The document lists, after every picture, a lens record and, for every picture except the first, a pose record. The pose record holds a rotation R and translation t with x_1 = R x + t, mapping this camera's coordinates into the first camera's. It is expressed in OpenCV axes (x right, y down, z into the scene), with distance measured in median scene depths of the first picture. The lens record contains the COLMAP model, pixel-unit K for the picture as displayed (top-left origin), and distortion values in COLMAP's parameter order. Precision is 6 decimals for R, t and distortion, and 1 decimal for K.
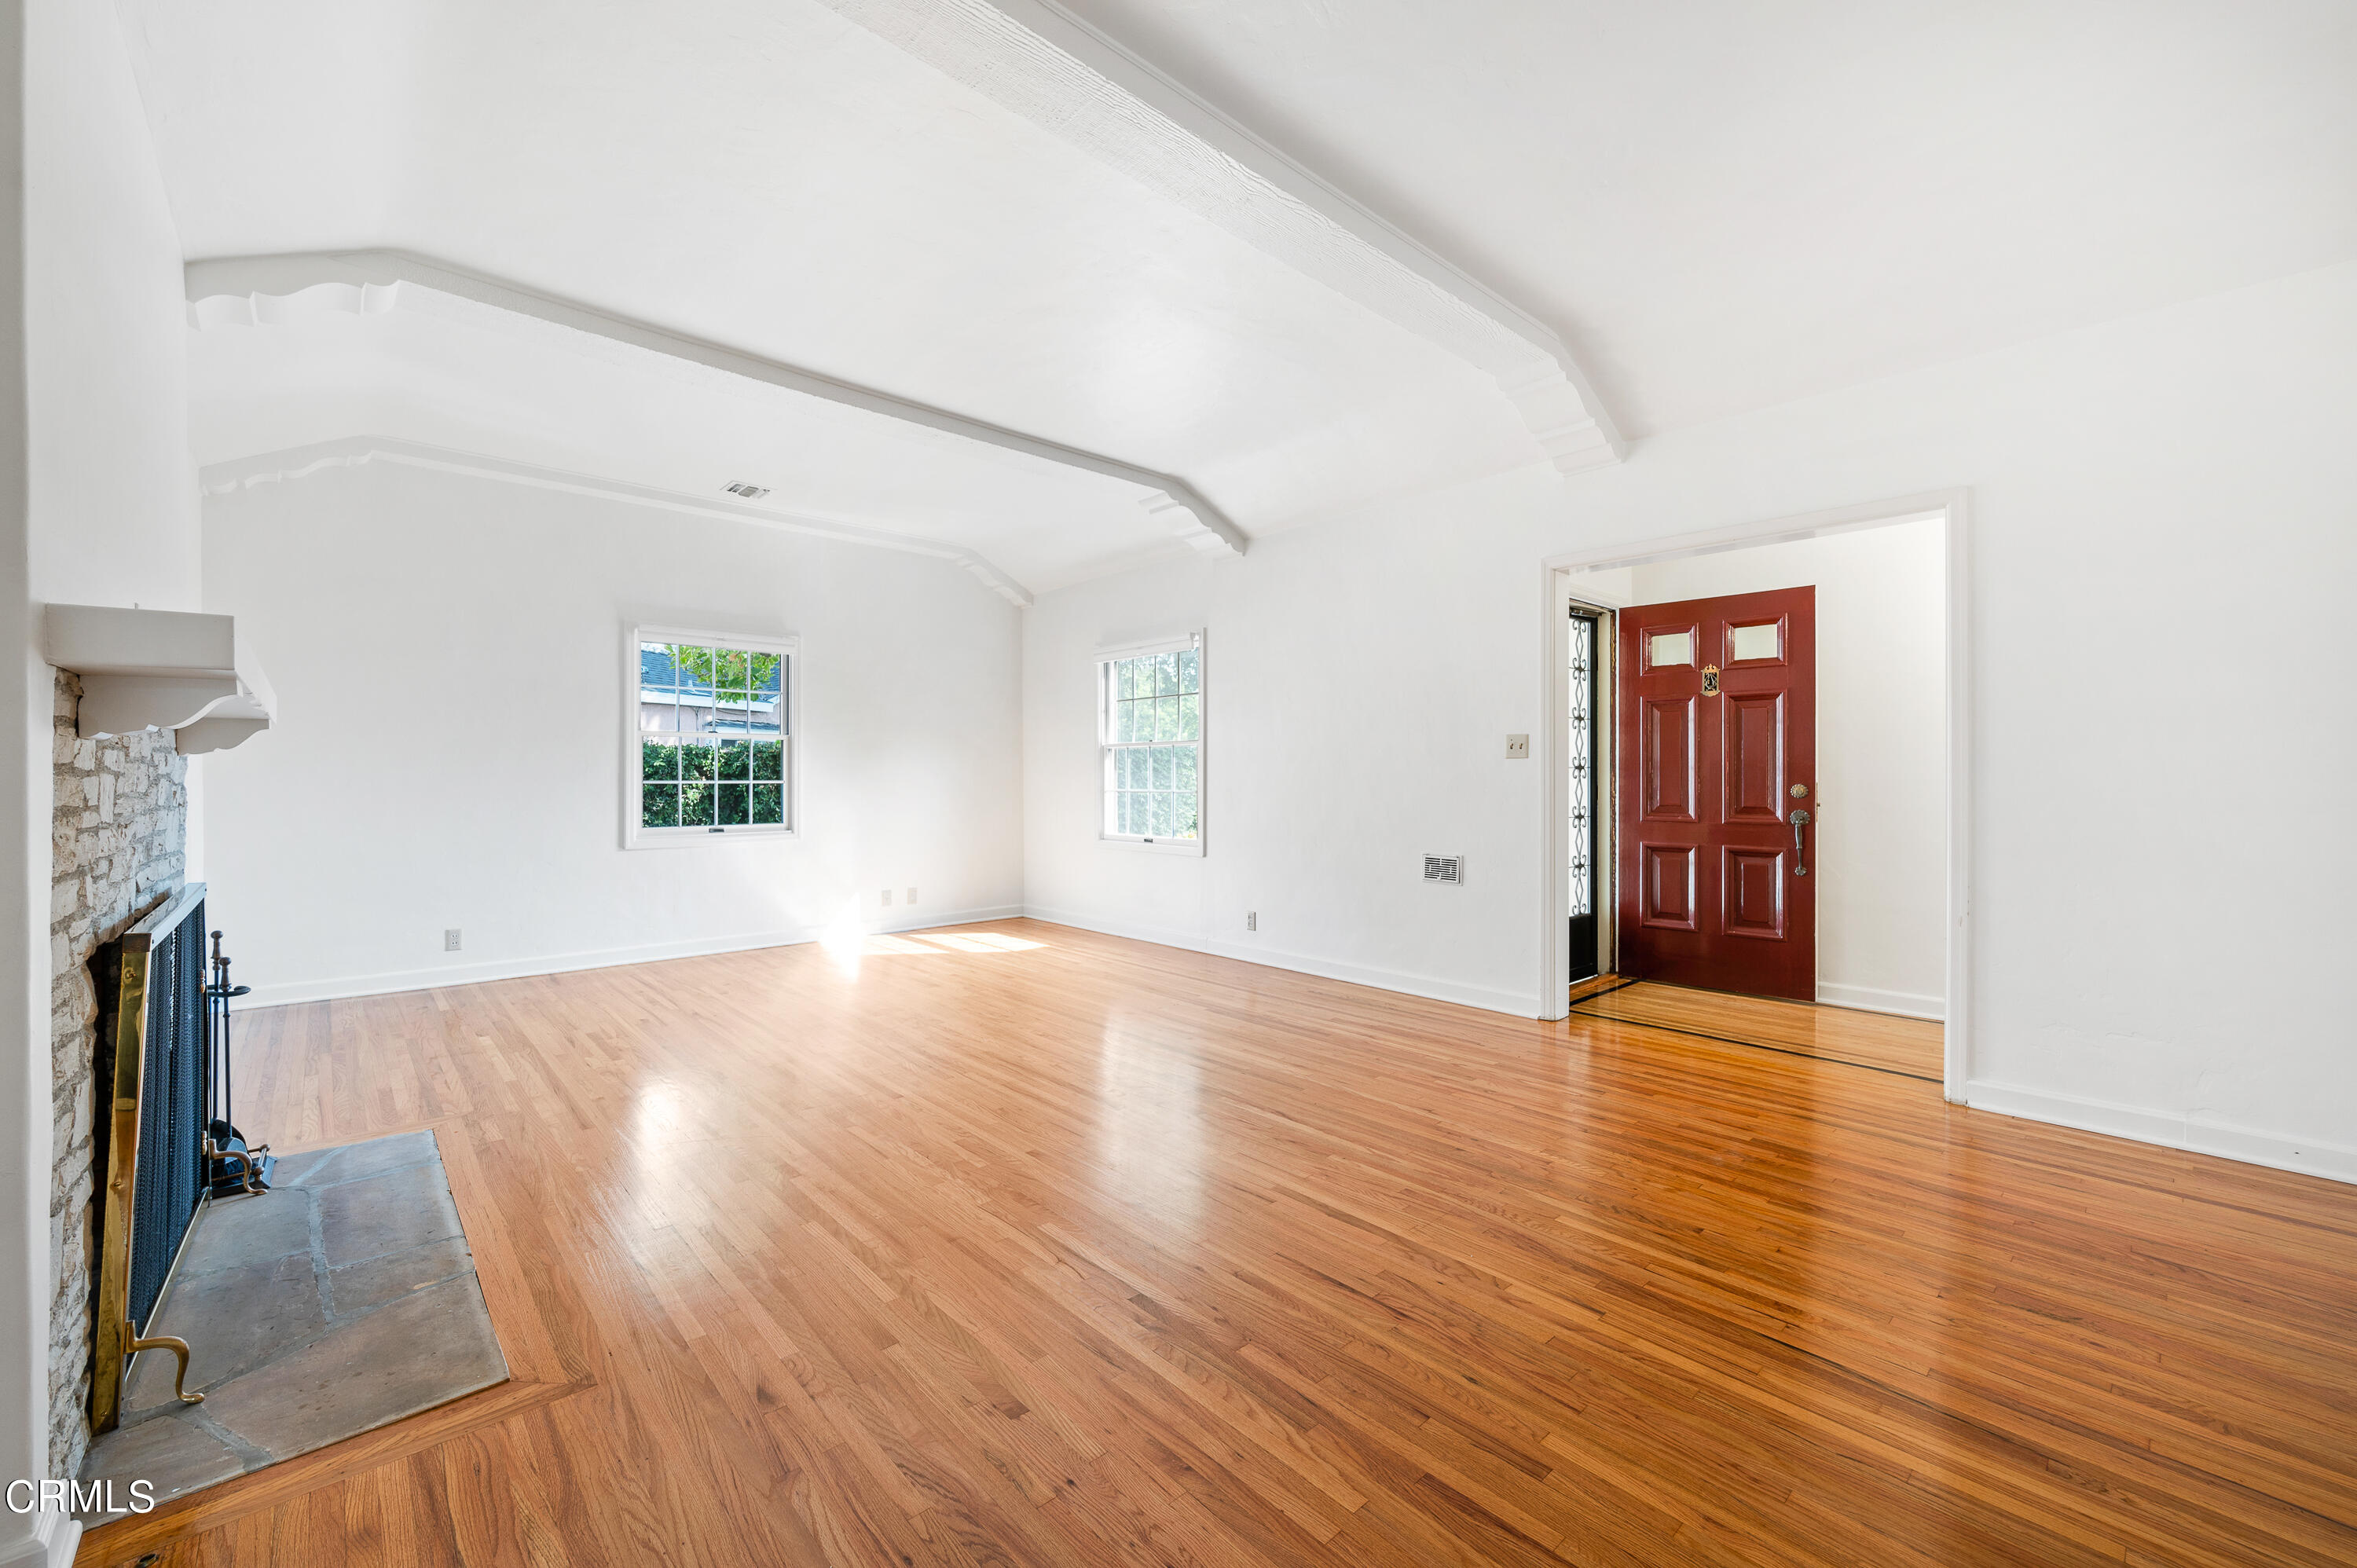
lens RADIAL K [[948.6, 0, 1169.1], [0, 948.6, 780.1], [0, 0, 1]] dist [0.001335, -0.000025]
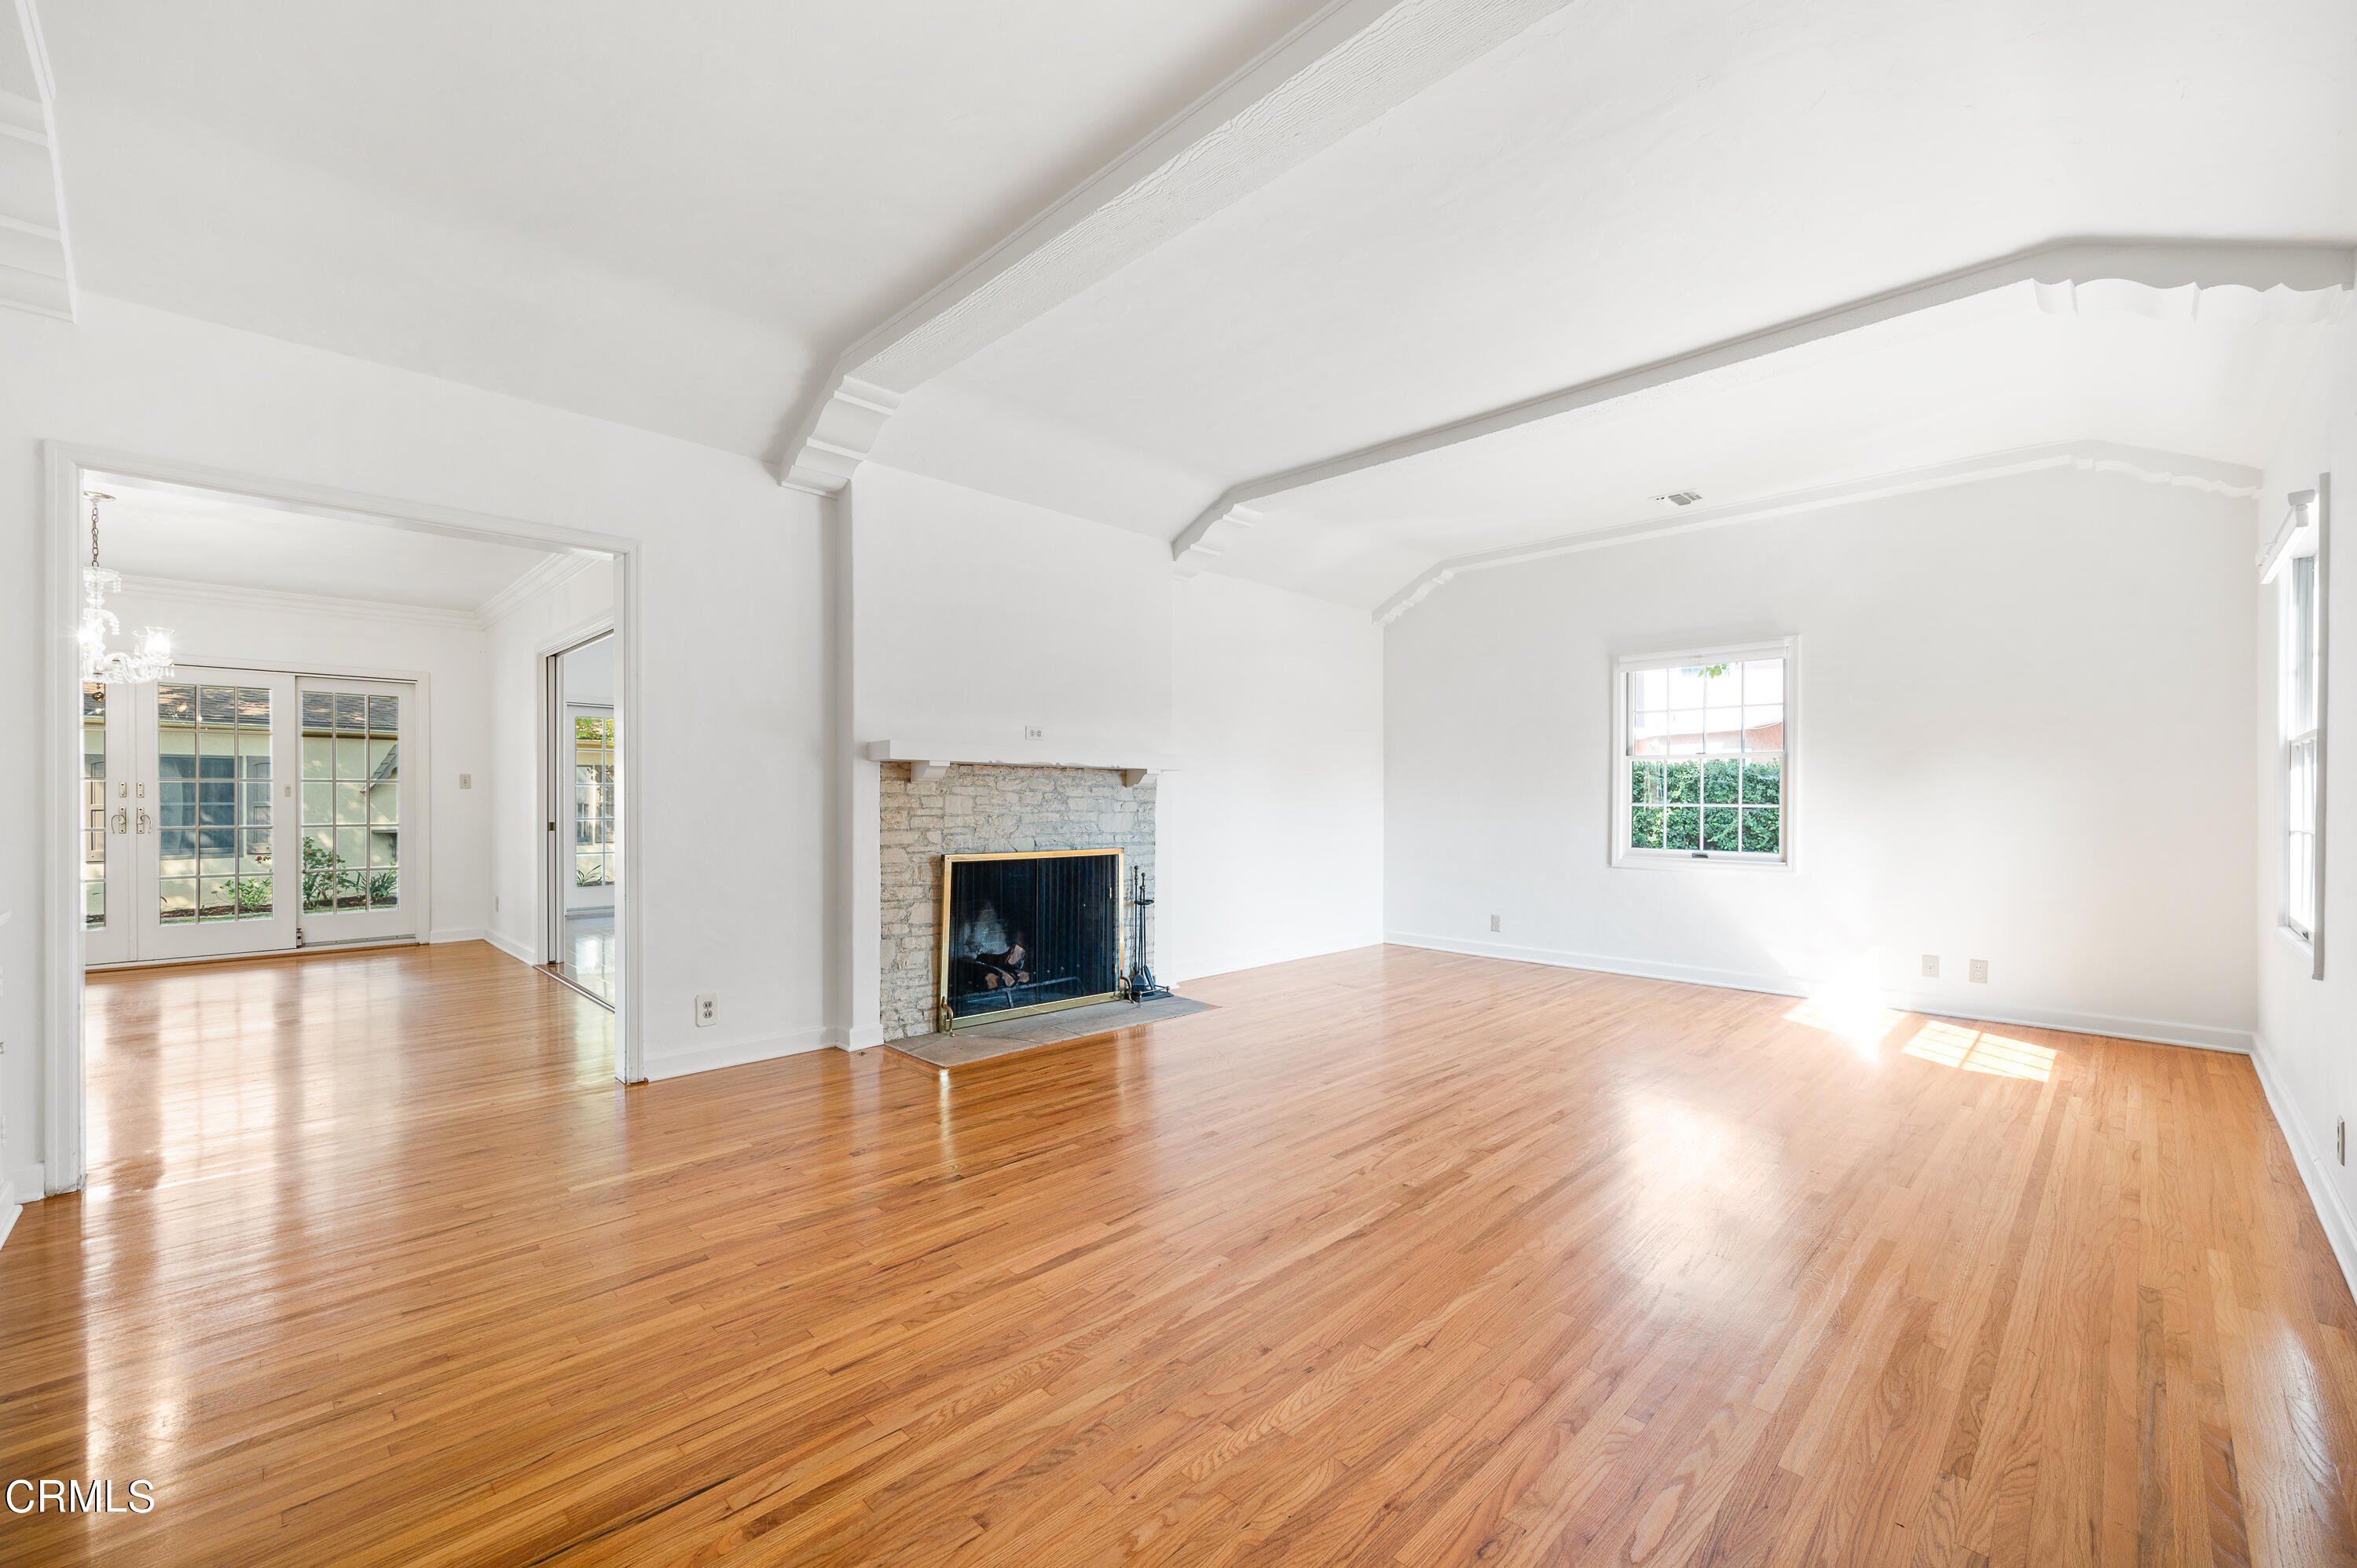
lens RADIAL K [[948.6, 0, 1165.4], [0, 948.6, 798.4], [0, 0, 1]] dist [0.001335, -0.000025]
pose [[0.038038, -0.001005, -0.999276, 0.869566], [-0.005824, 0.999982, -0.001227, -0.001594], [0.999259, 0.005866, 0.038032, 0.800336]]
